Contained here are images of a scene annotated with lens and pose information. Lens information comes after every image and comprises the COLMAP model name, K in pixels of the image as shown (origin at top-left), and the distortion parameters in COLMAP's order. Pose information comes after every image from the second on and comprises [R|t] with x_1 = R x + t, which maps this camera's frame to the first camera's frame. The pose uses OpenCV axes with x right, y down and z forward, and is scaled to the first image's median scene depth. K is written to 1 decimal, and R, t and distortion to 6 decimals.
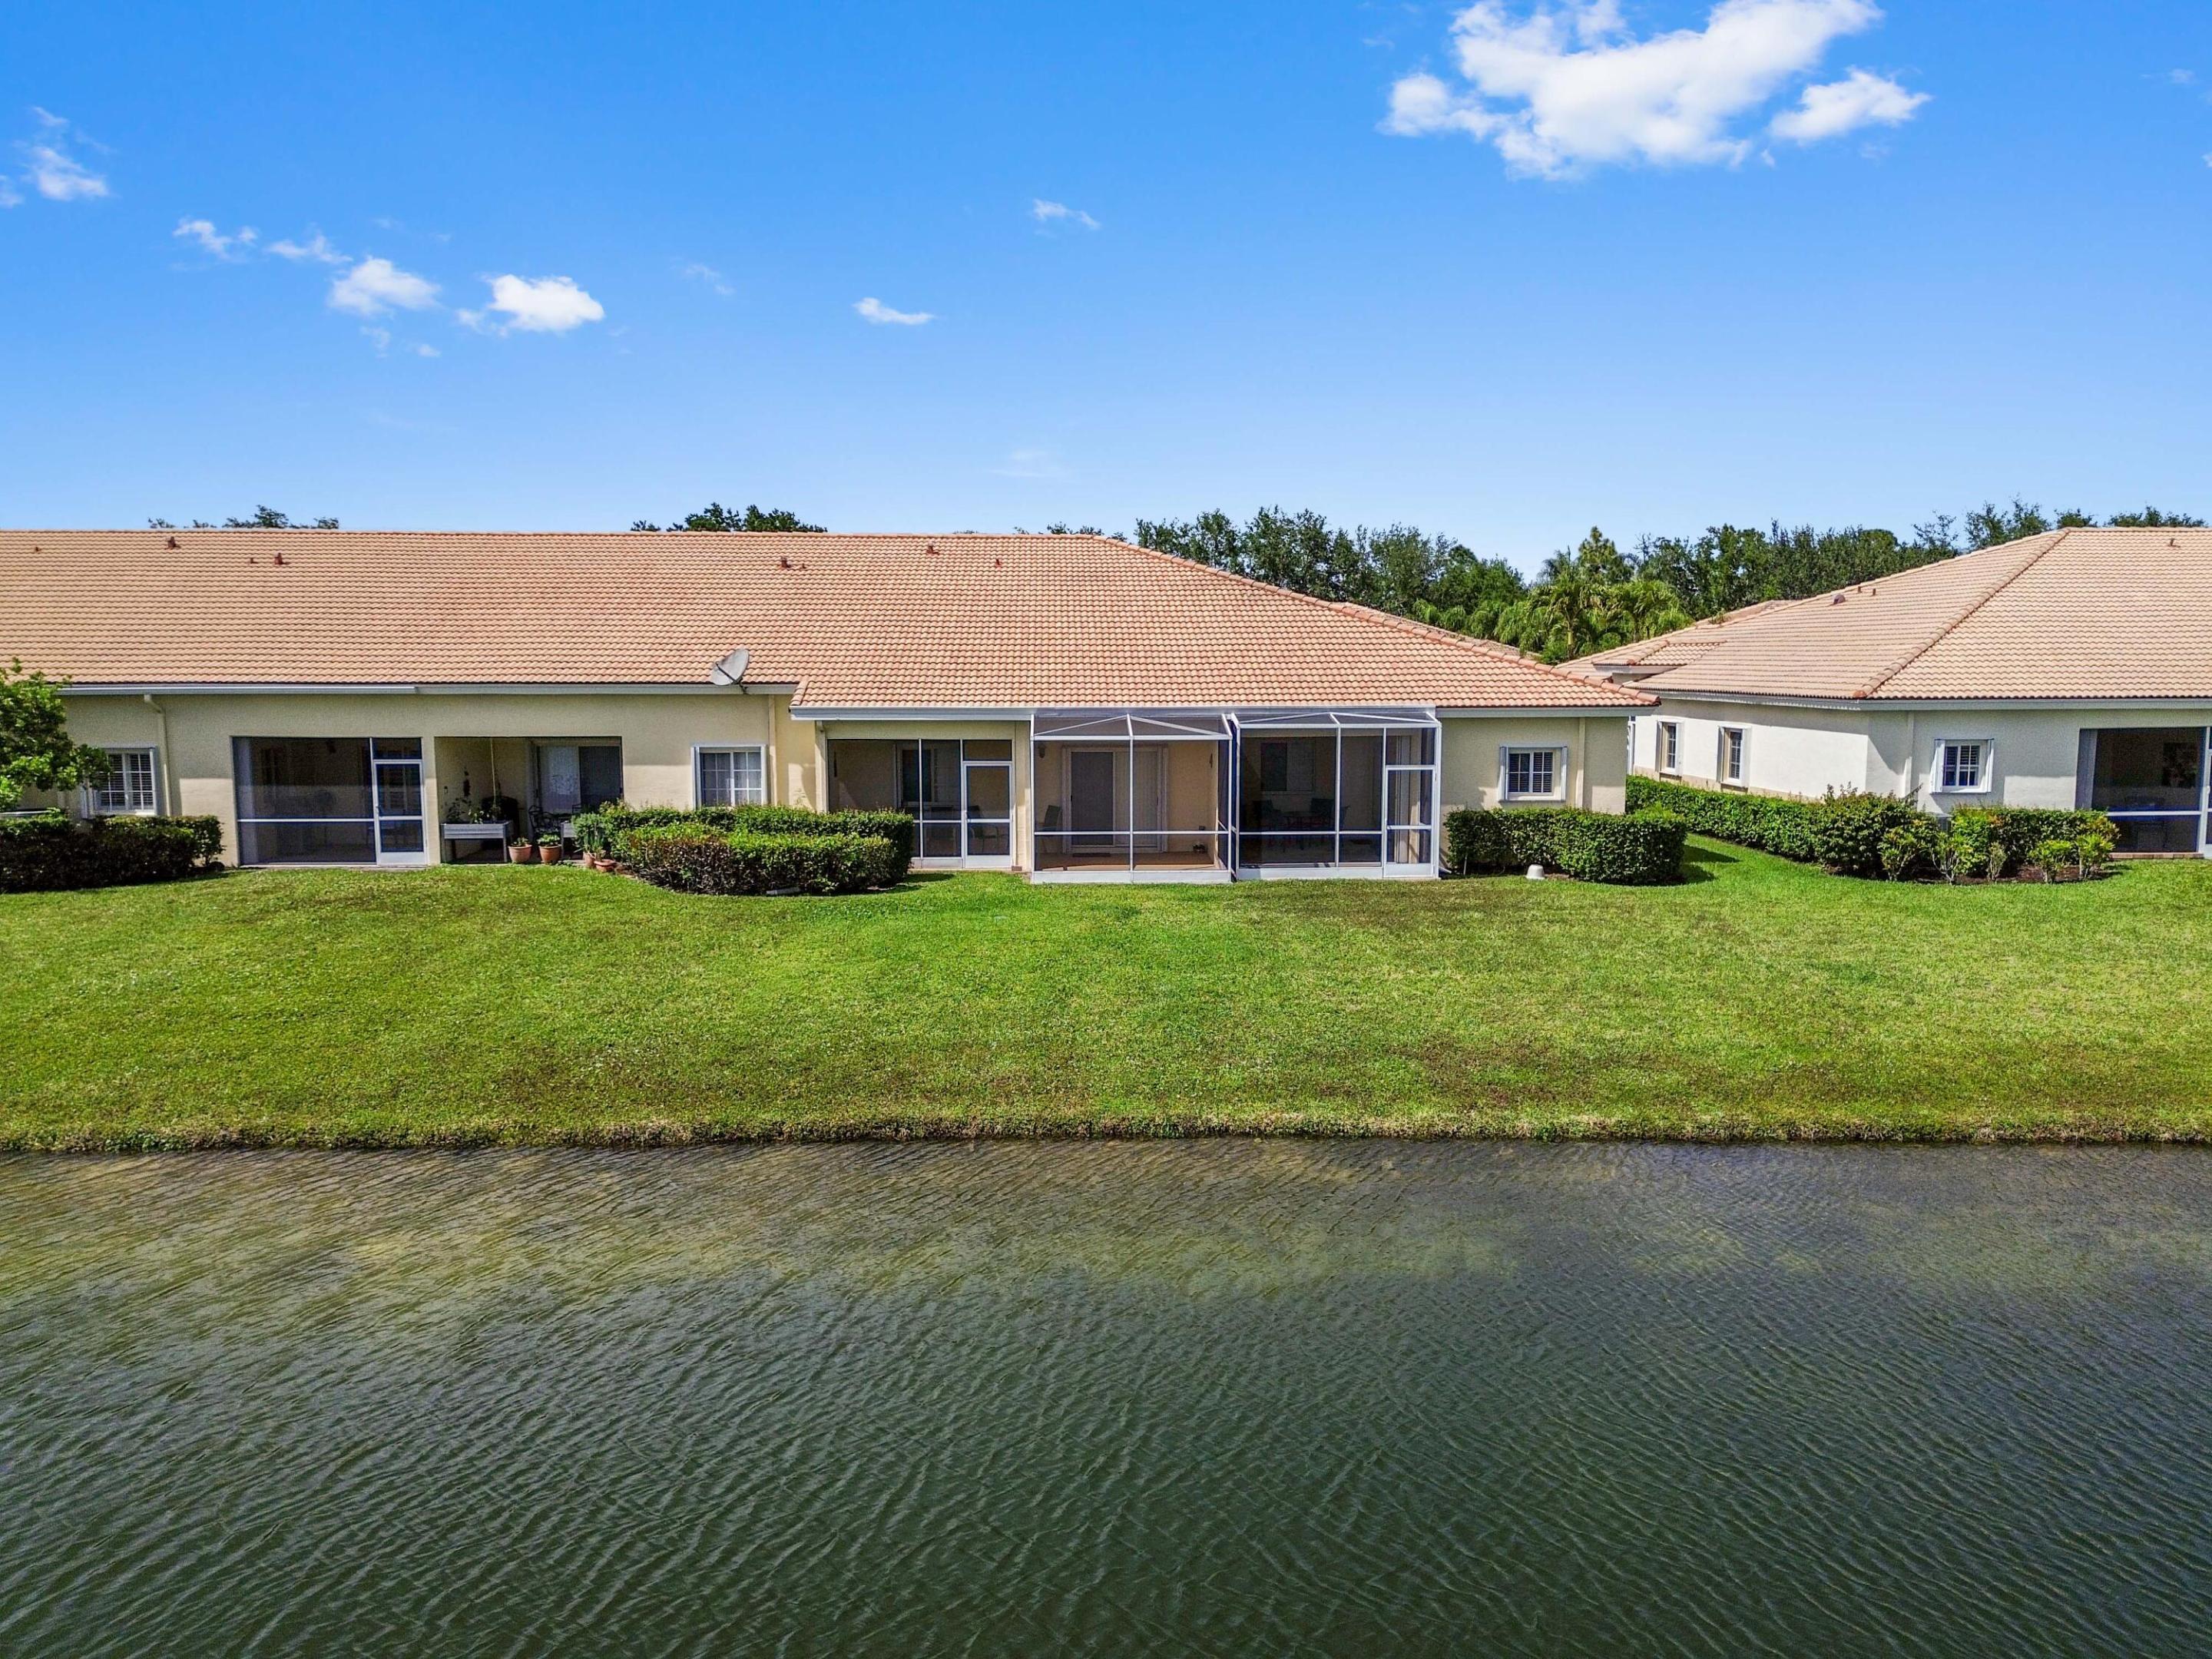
lens RADIAL K [[1556.6, 0, 1106.0], [0, 1556.6, 829.5], [0, 0, 1]] dist [0.083962, -0.094260]
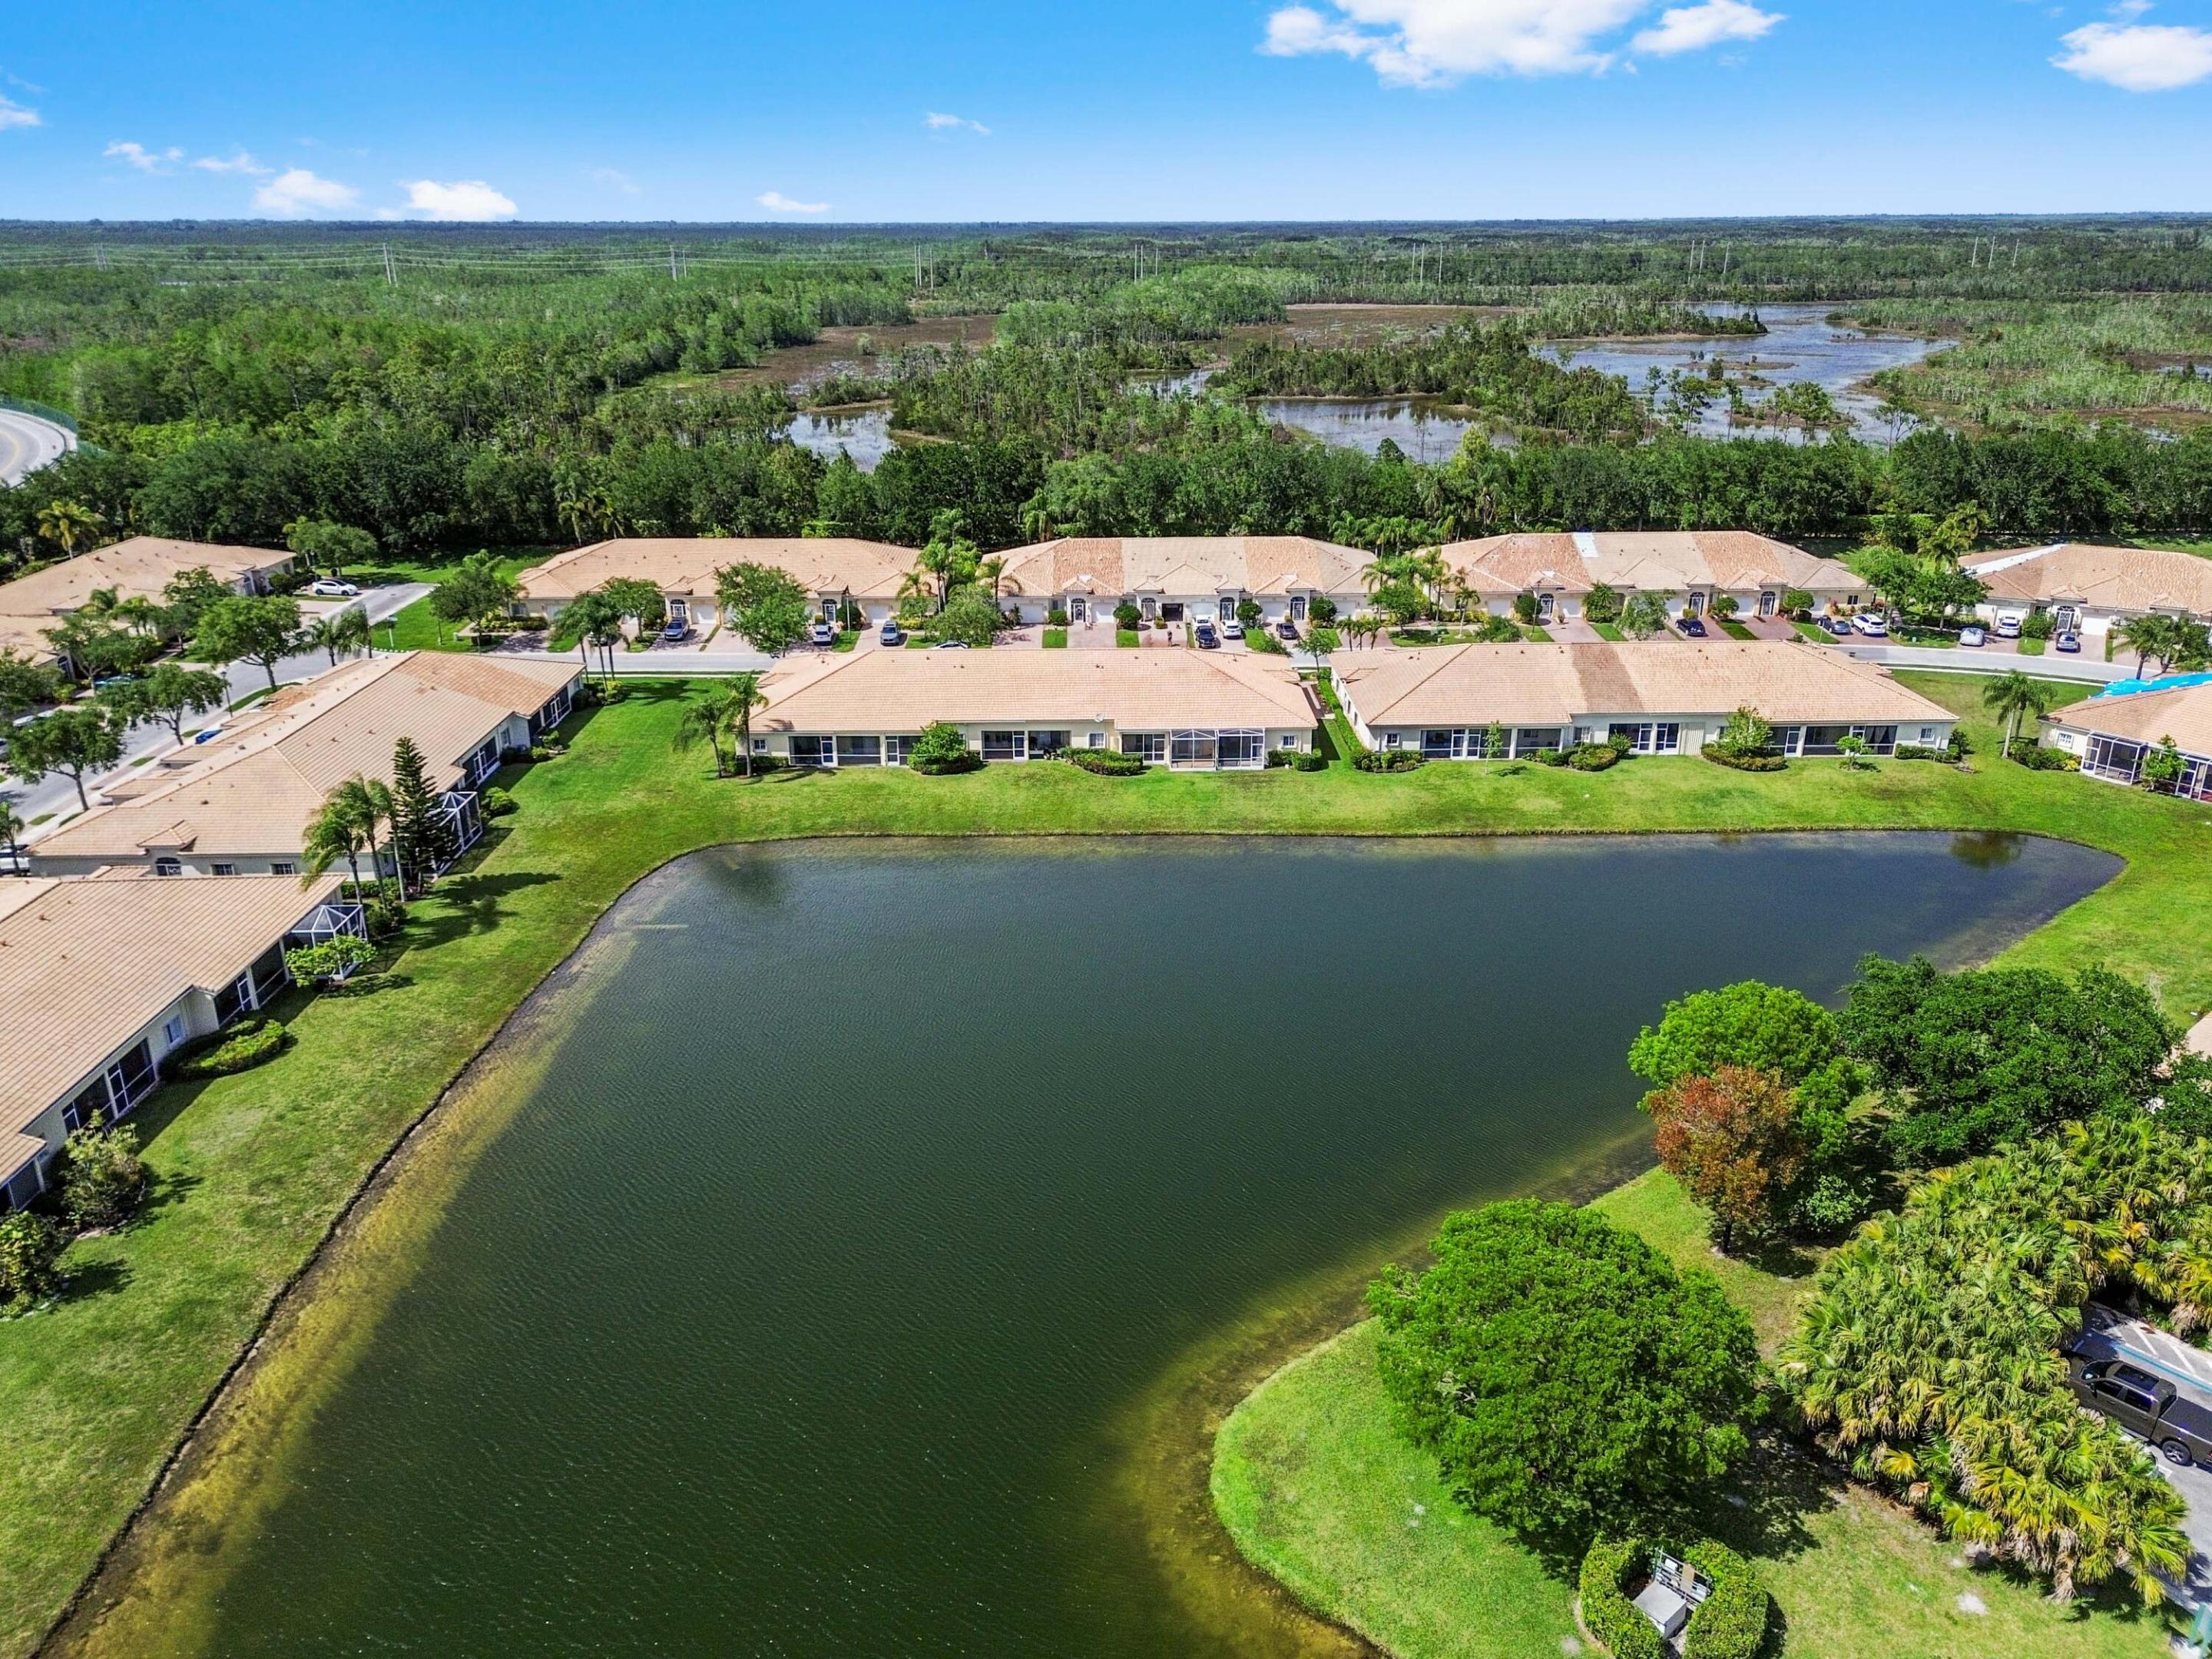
lens RADIAL K [[1556.6, 0, 1106.0], [0, 1556.6, 829.5], [0, 0, 1]] dist [0.083962, -0.094260]
pose [[0.999652, 0.007289, -0.025361, -0.122639], [-0.000775, 0.968792, 0.247874, -0.933827], [0.026376, -0.247768, 0.968460, -3.456655]]
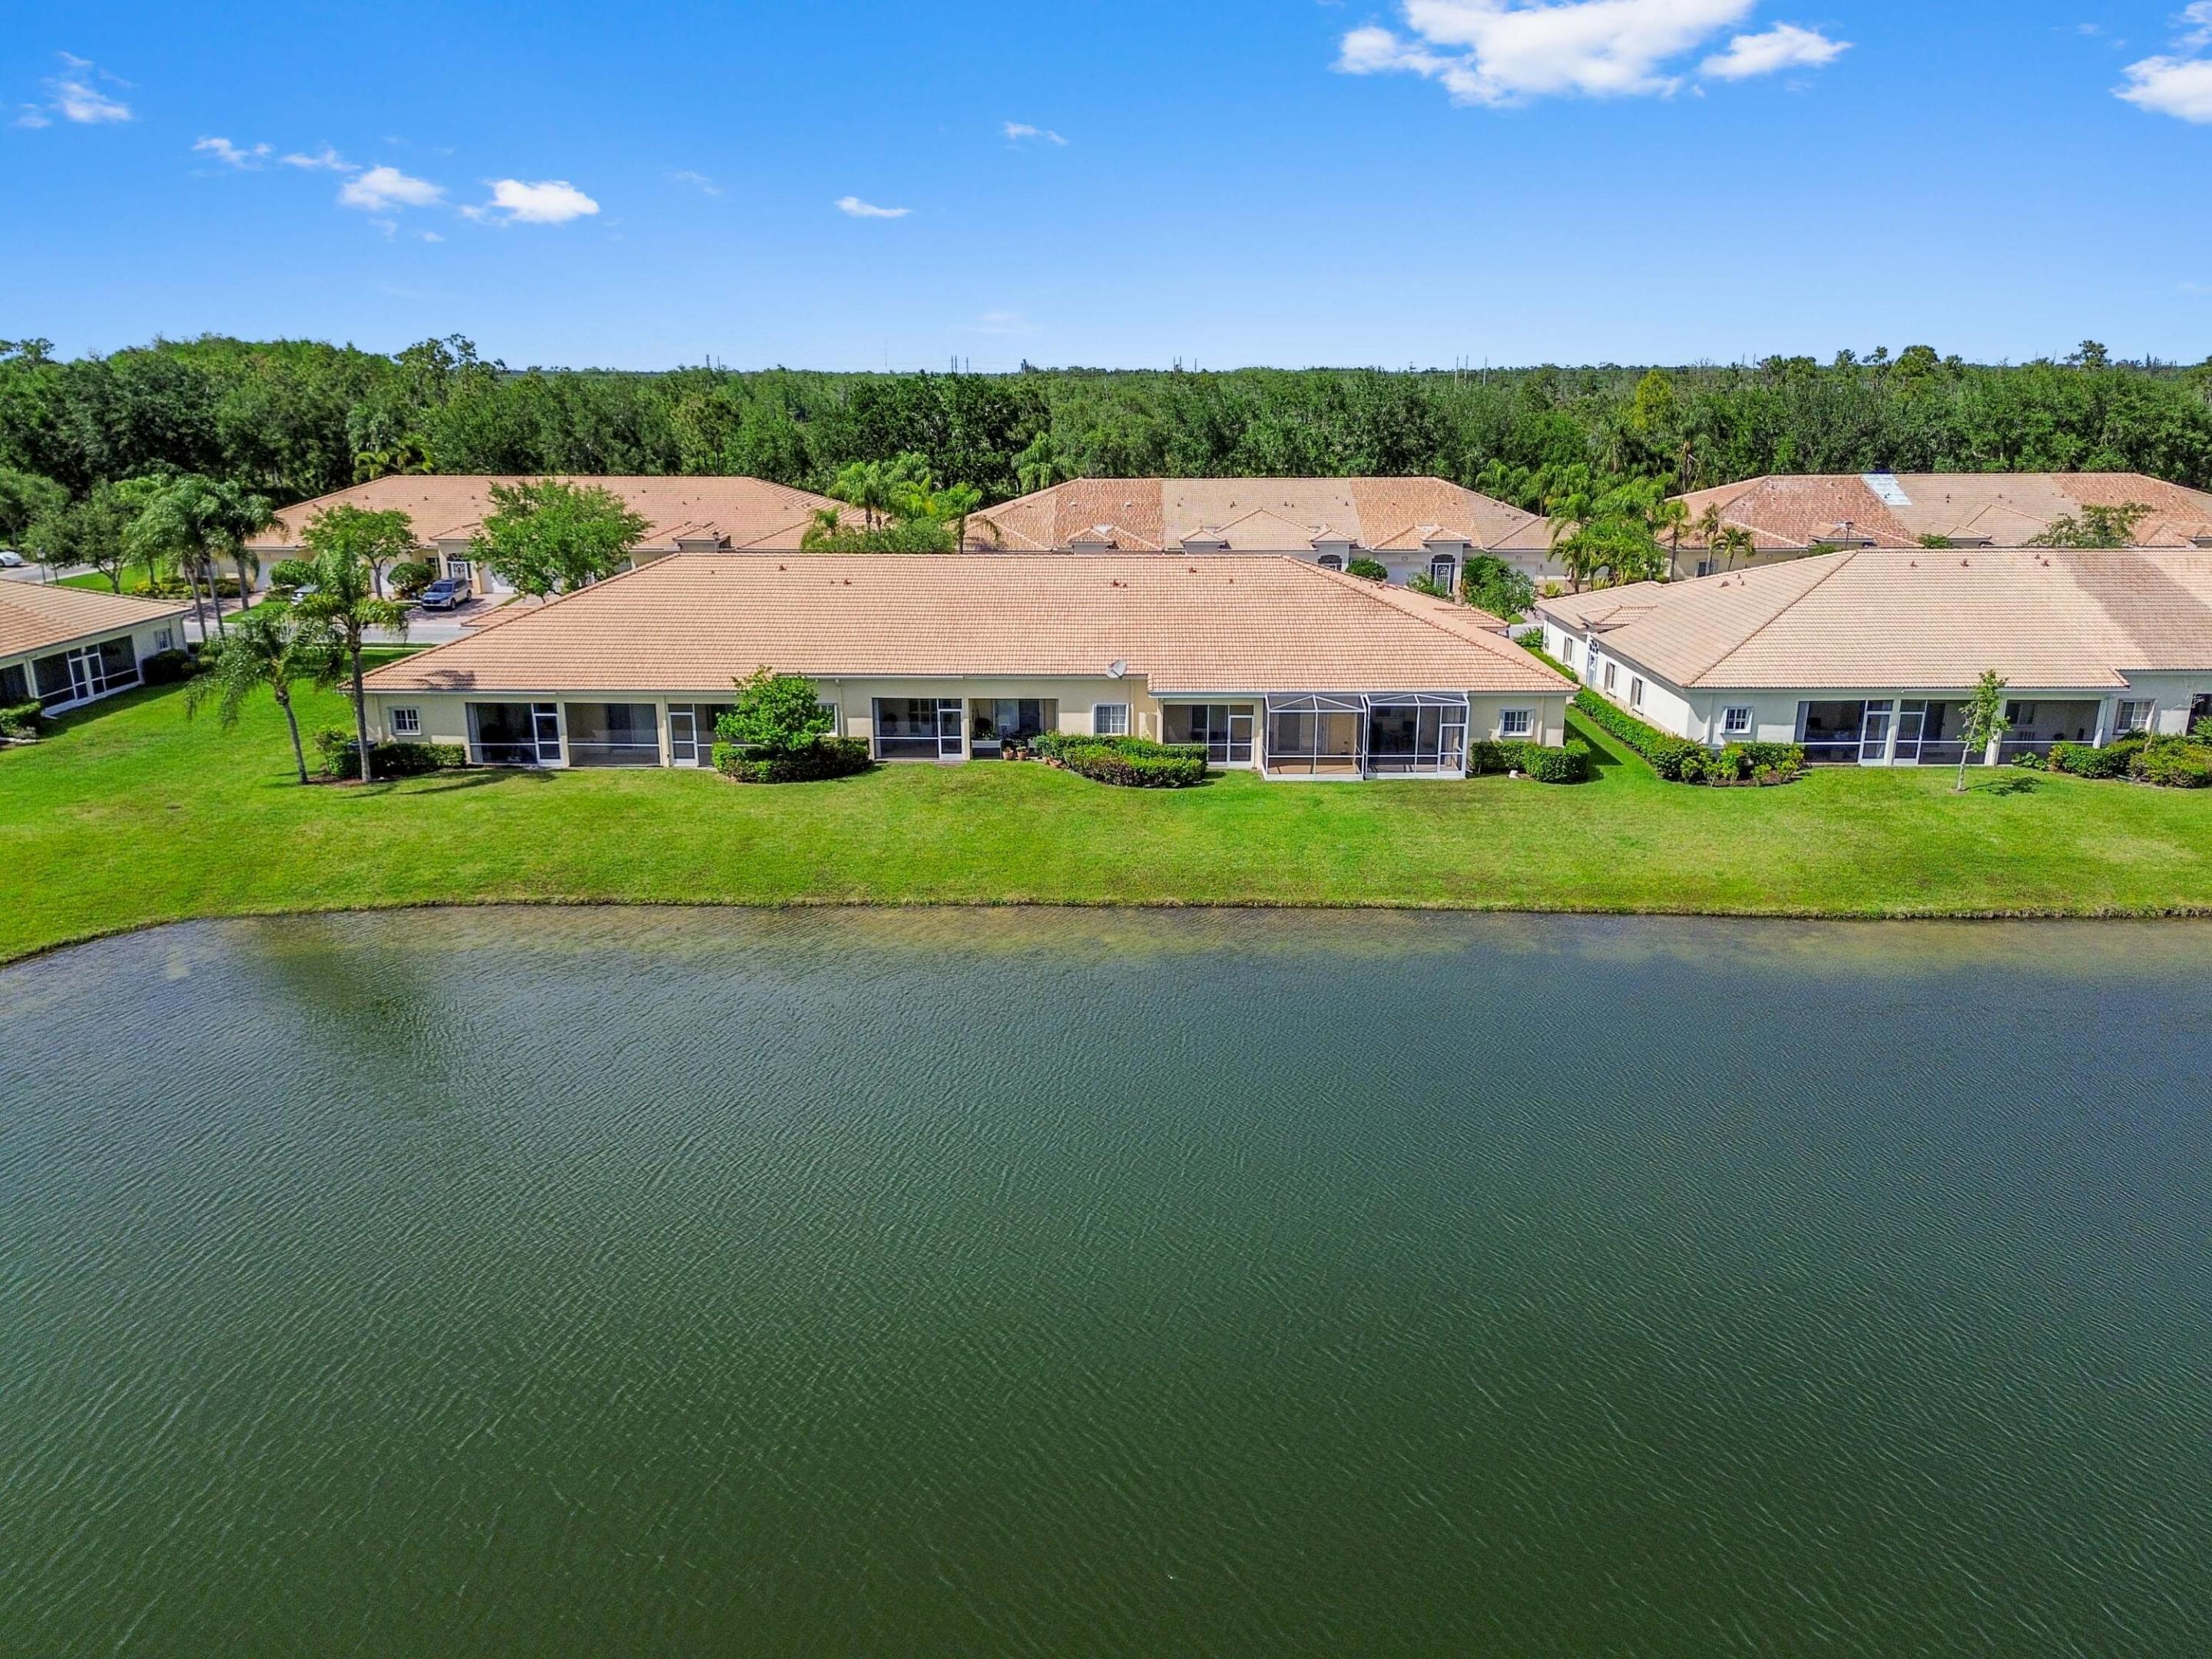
lens RADIAL K [[1556.6, 0, 1106.0], [0, 1556.6, 829.5], [0, 0, 1]] dist [0.083962, -0.094260]
pose [[0.998795, 0.014208, -0.046984, -0.169768], [-0.005847, 0.984817, 0.173499, -0.270559], [0.048736, -0.173015, 0.983713, -1.115459]]
